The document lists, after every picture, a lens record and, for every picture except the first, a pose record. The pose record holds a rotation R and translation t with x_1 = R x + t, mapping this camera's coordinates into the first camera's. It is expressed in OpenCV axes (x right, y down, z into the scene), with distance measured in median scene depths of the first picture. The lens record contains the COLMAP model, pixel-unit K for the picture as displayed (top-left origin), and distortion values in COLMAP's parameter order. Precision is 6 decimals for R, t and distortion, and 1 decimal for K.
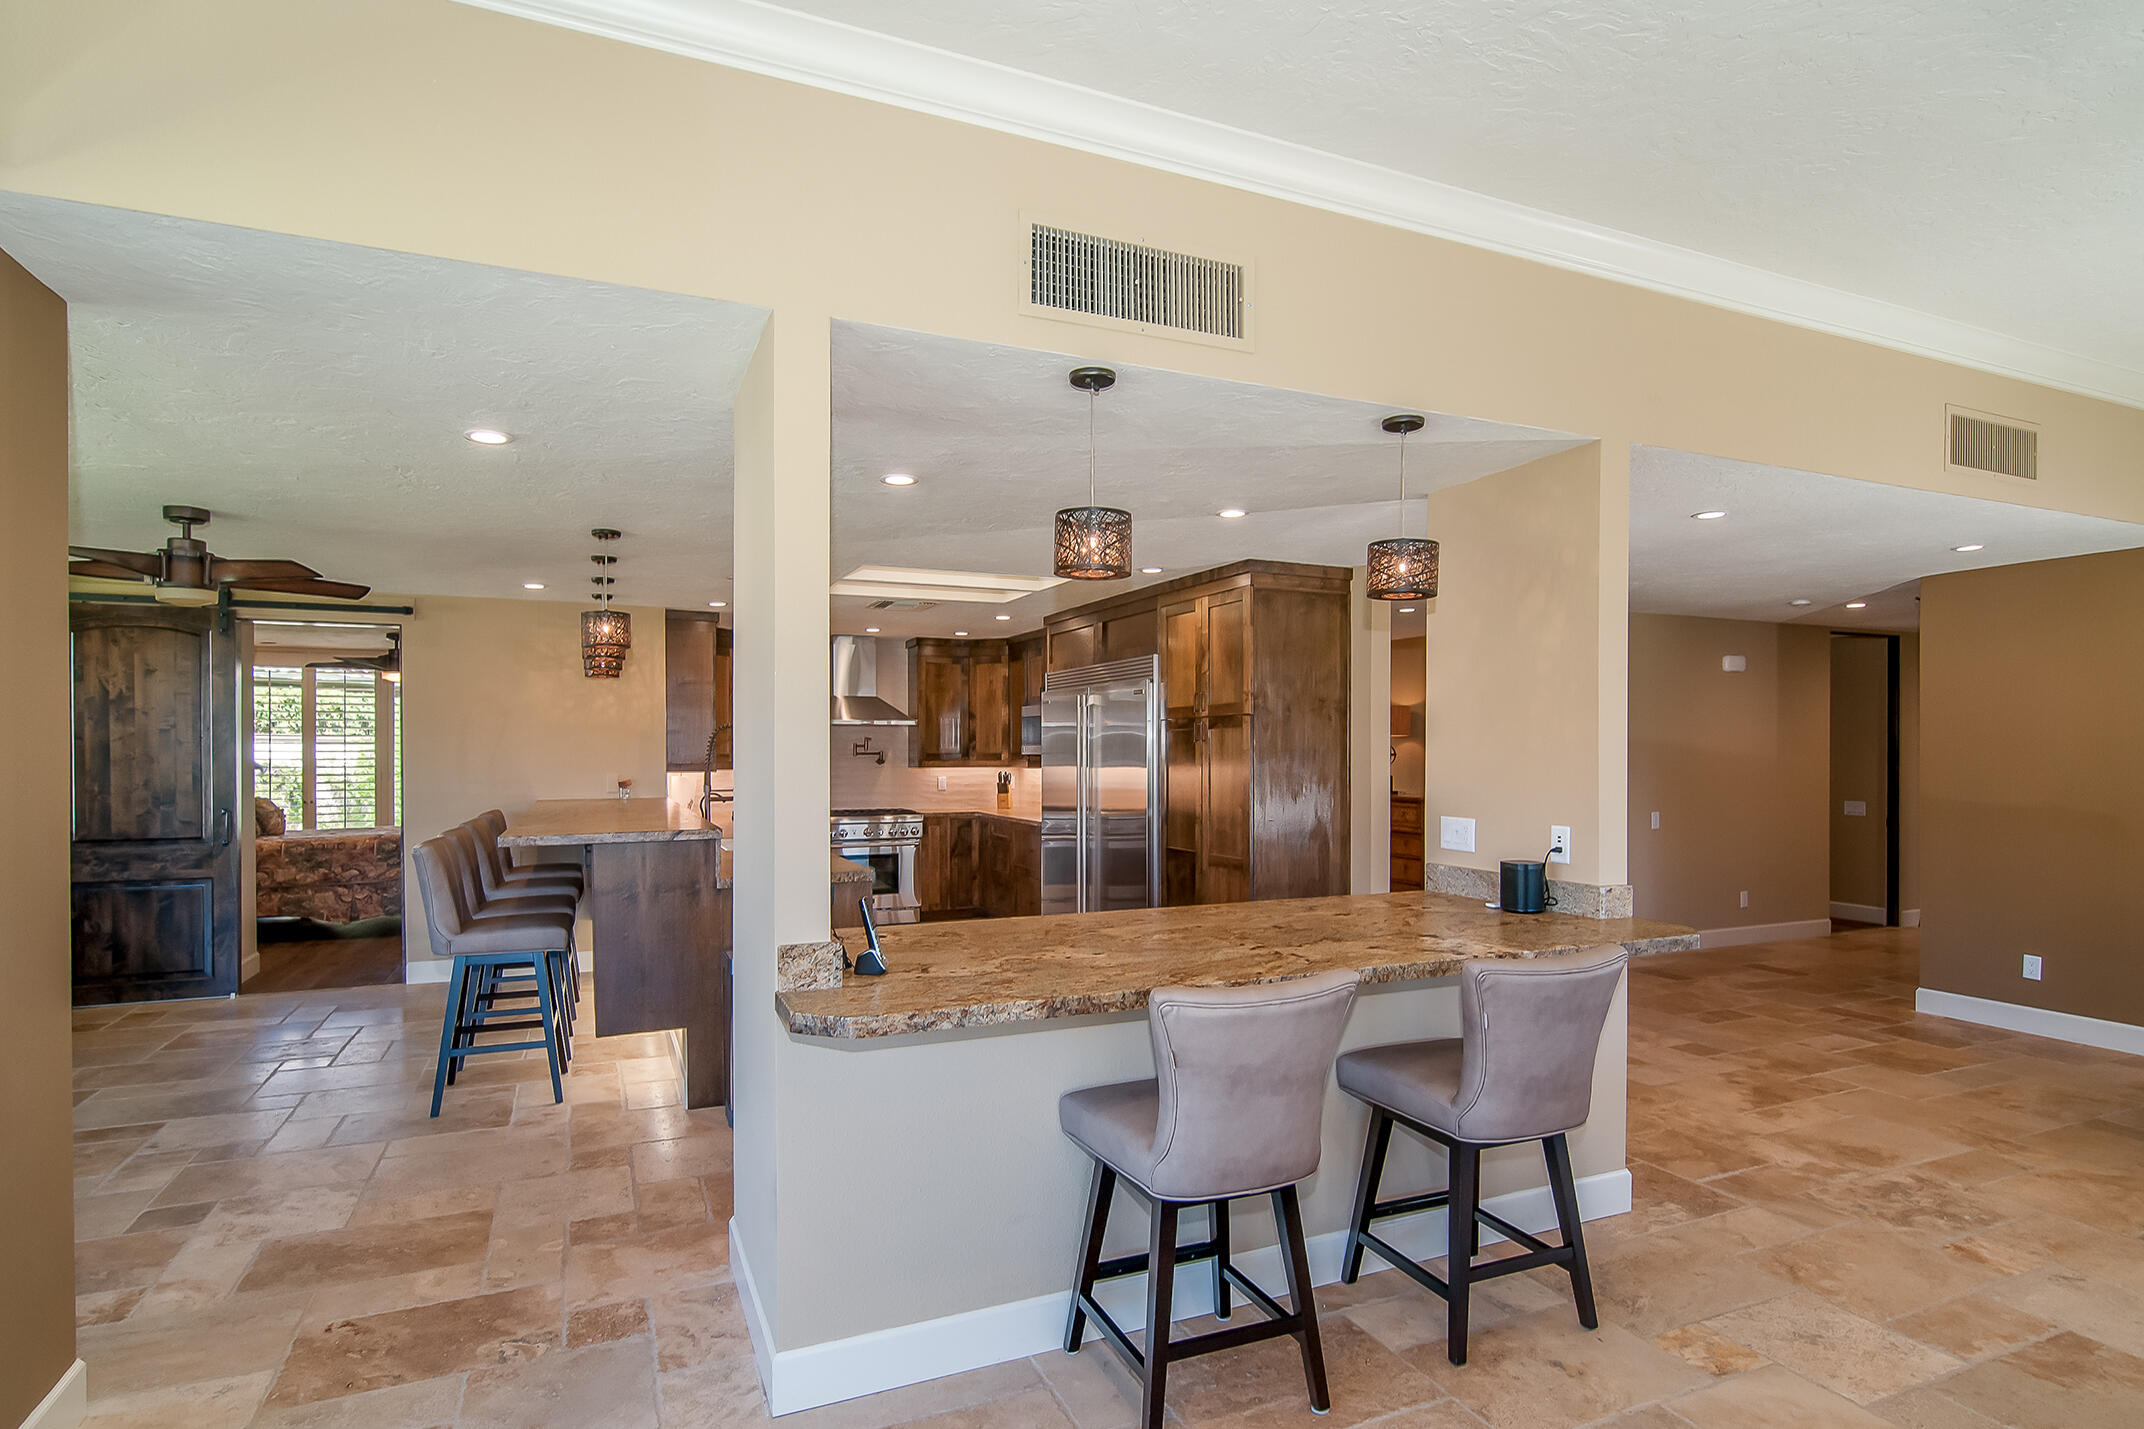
lens RADIAL K [[1096.9, 0, 1072.8], [0, 1096.9, 754.7], [0, 0, 1]] dist [-0.006867, -0.000713]
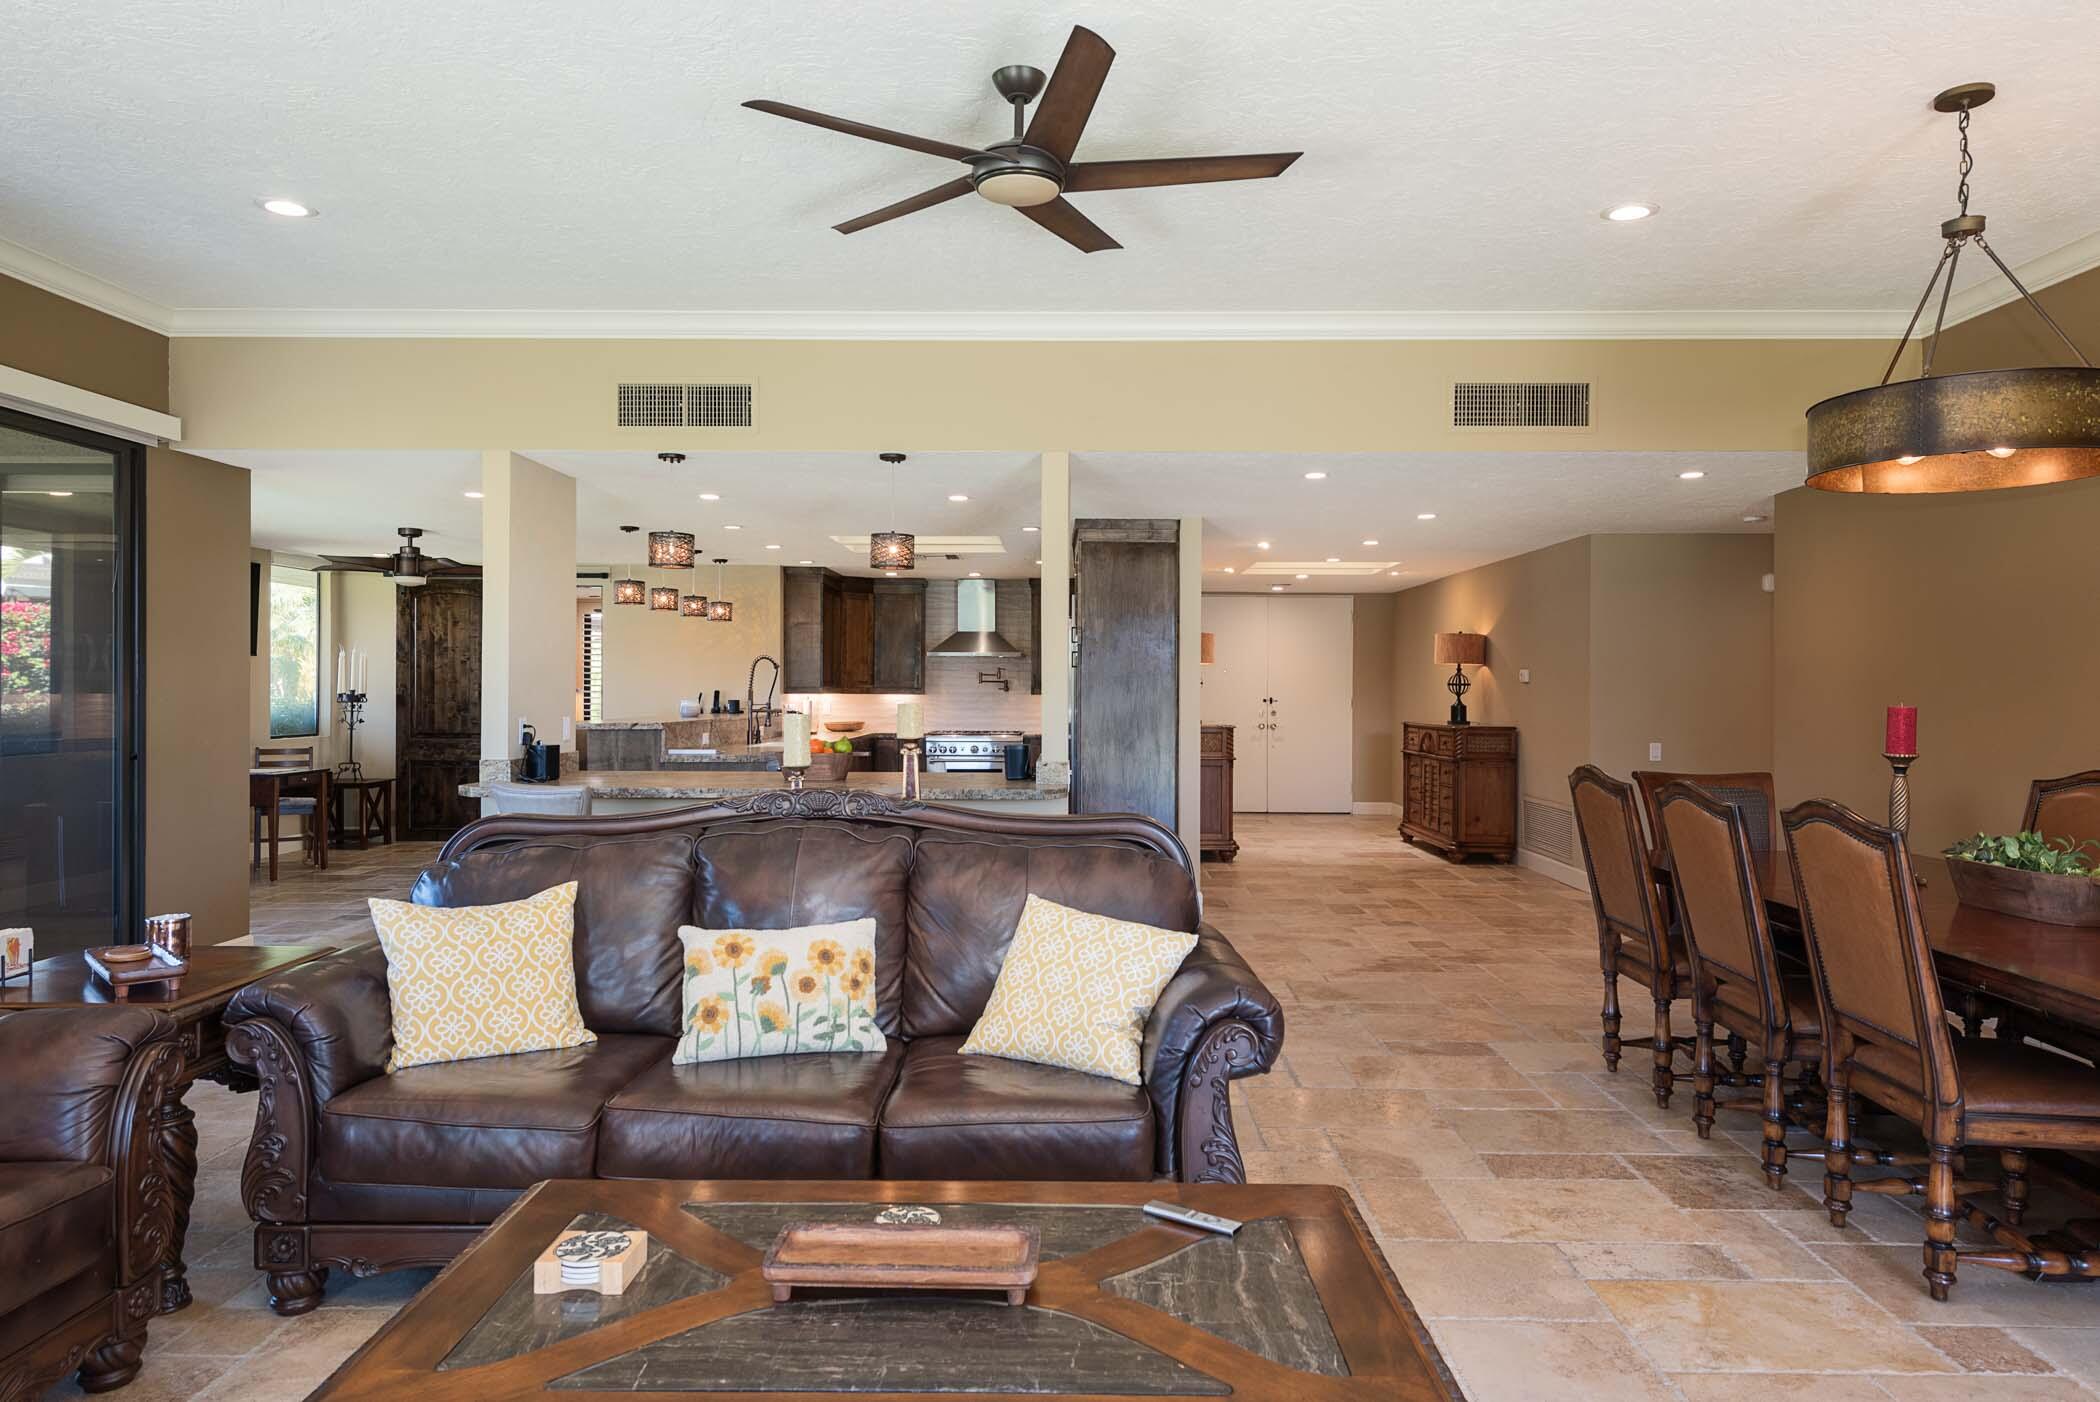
lens RADIAL K [[1299.7, 0, 1059.0], [0, 1299.7, 691.1], [0, 0, 1]] dist [0.007584, -0.001479]
pose [[0.912189, 0.005301, -0.409735, 0.653217], [-0.006733, 0.999975, -0.002052, 0.016458], [0.409714, 0.004630, 0.912202, -0.299529]]
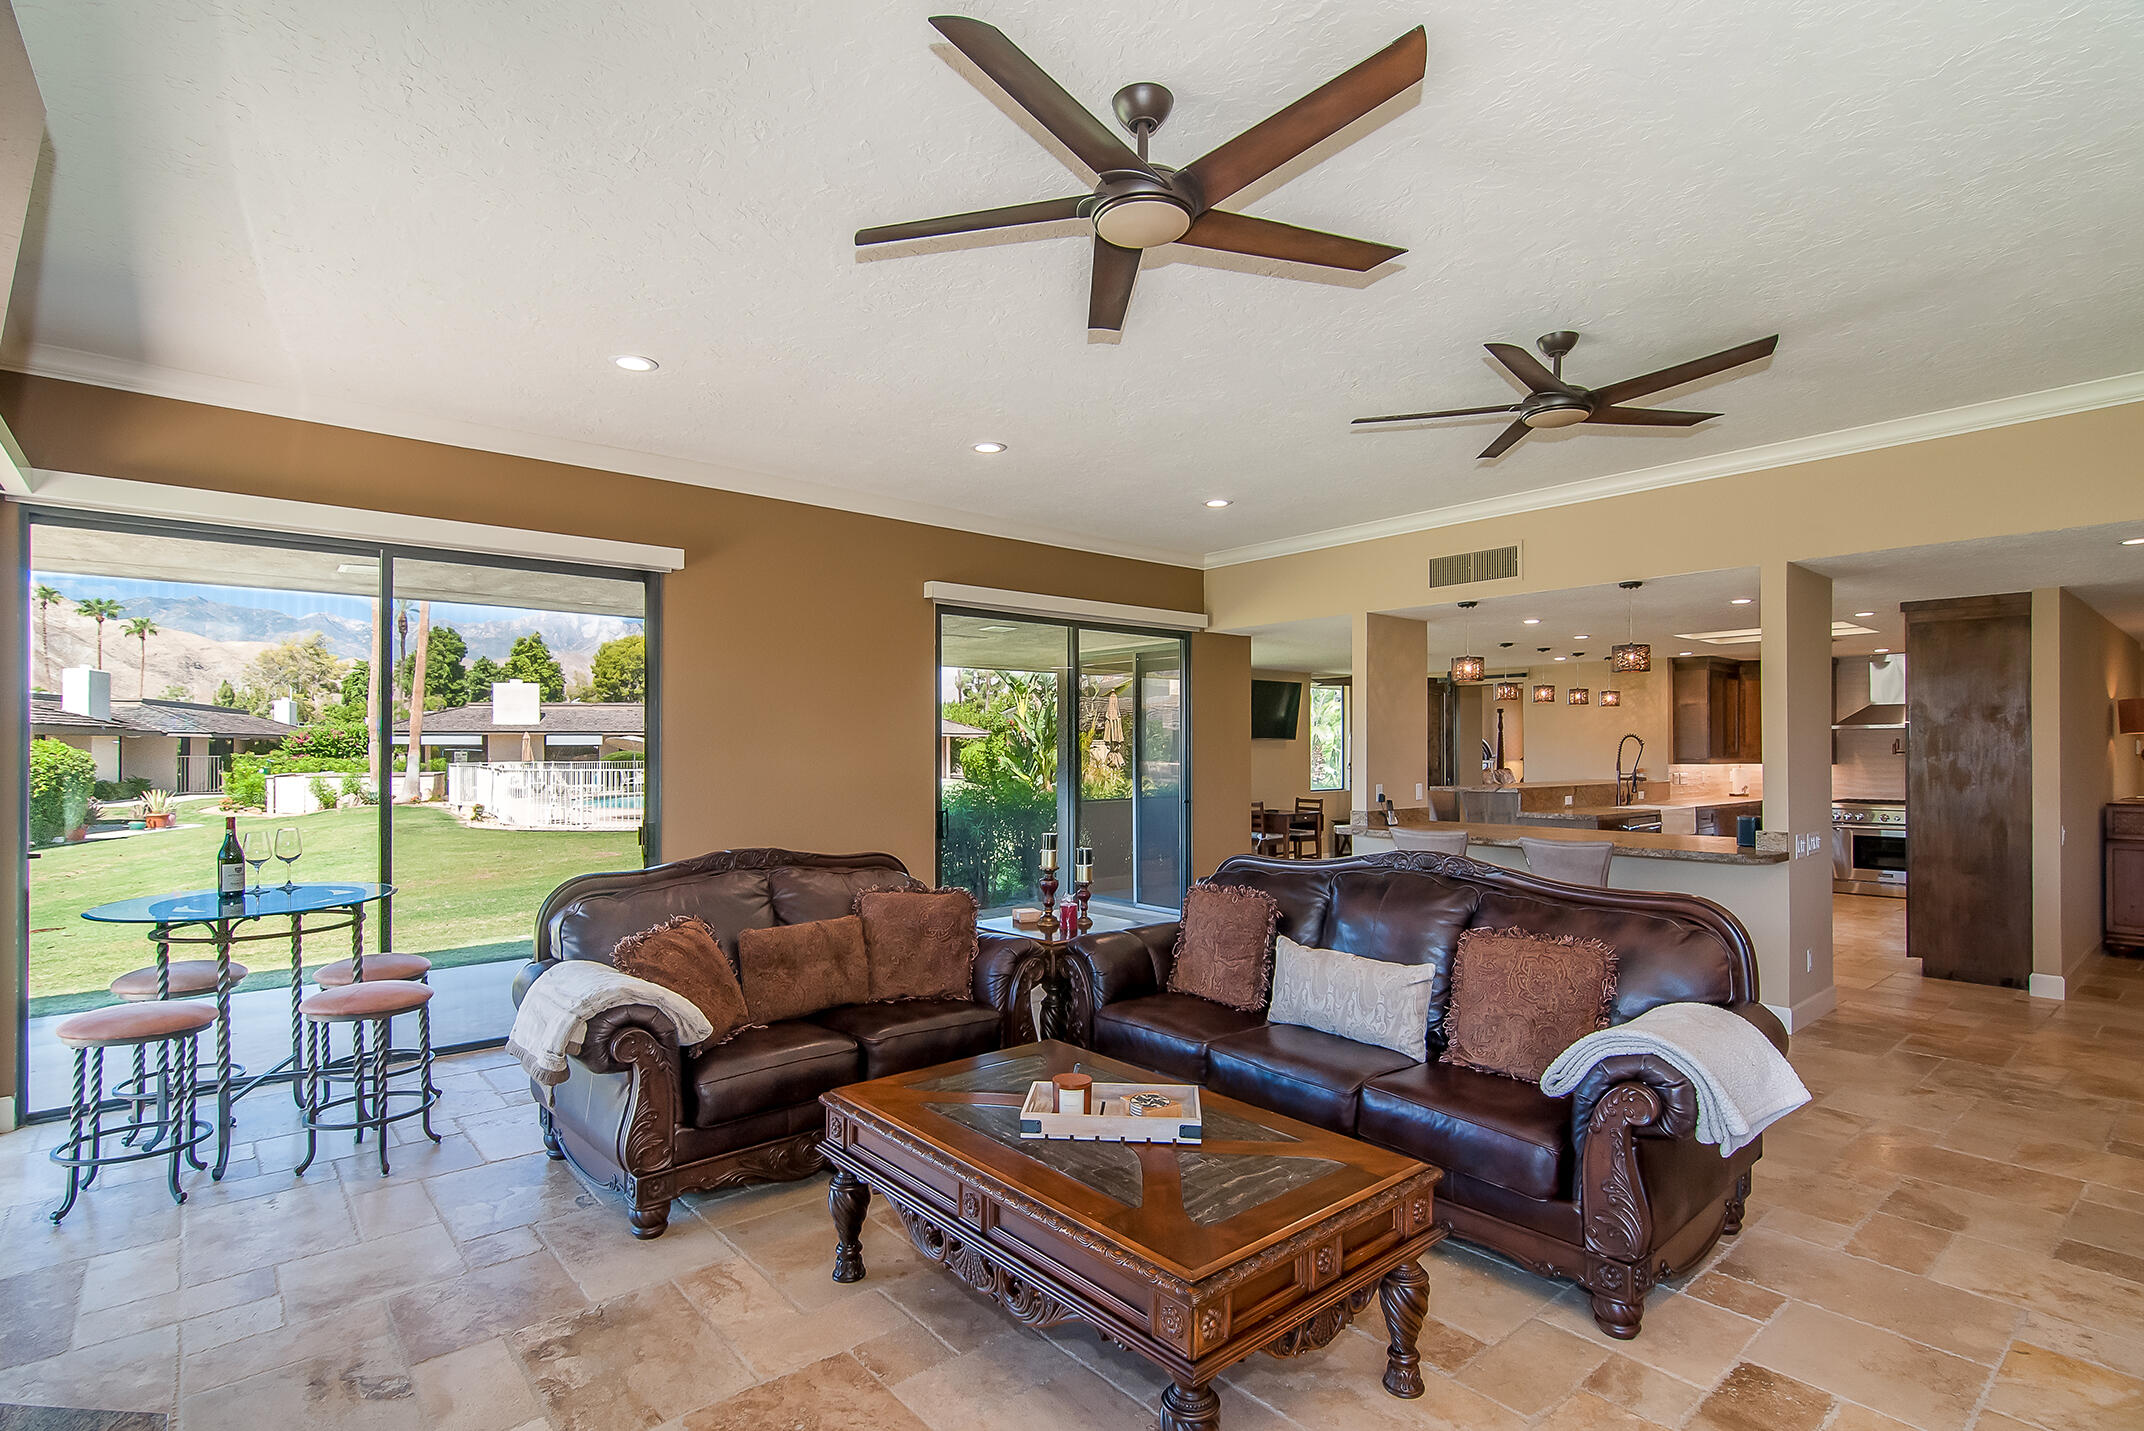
lens RADIAL K [[1026.5, 0, 1076.0], [0, 1026.5, 740.6], [0, 0, 1]] dist [-0.005383, 0.000537]
pose [[0.288618, -0.009015, -0.957402, 0.913123], [-0.004117, 0.999935, -0.010657, 0.001767], [0.957435, 0.007017, 0.288562, -0.251829]]
